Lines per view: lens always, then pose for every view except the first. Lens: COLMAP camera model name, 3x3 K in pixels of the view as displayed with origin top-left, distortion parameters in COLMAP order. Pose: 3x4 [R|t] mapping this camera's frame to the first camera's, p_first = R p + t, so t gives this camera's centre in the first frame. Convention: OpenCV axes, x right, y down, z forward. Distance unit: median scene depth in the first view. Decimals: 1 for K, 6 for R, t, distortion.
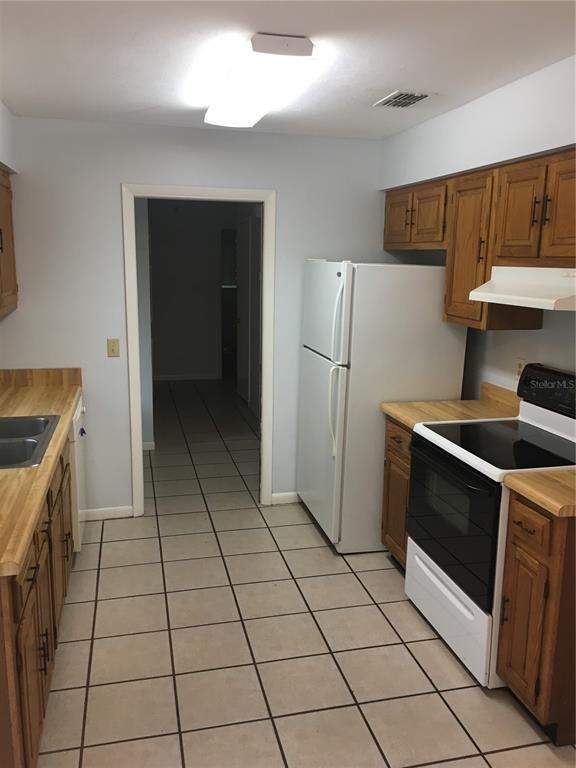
lens RADIAL K [[652.4, 0, 288.0], [0, 652.4, 382.7], [0, 0, 1]] dist [0.061058, -0.067512]
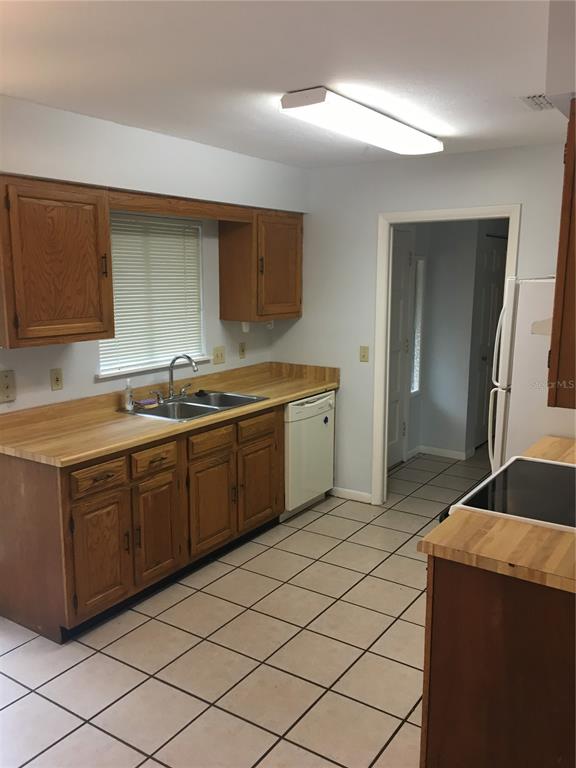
lens RADIAL K [[652.4, 0, 288.2], [0, 652.4, 383.4], [0, 0, 1]] dist [0.061058, -0.067512]
pose [[0.676593, 0.111159, -0.727919, 0.504451], [-0.130327, 0.991011, 0.030197, -0.019256], [0.724732, 0.074437, 0.684998, 0.114912]]
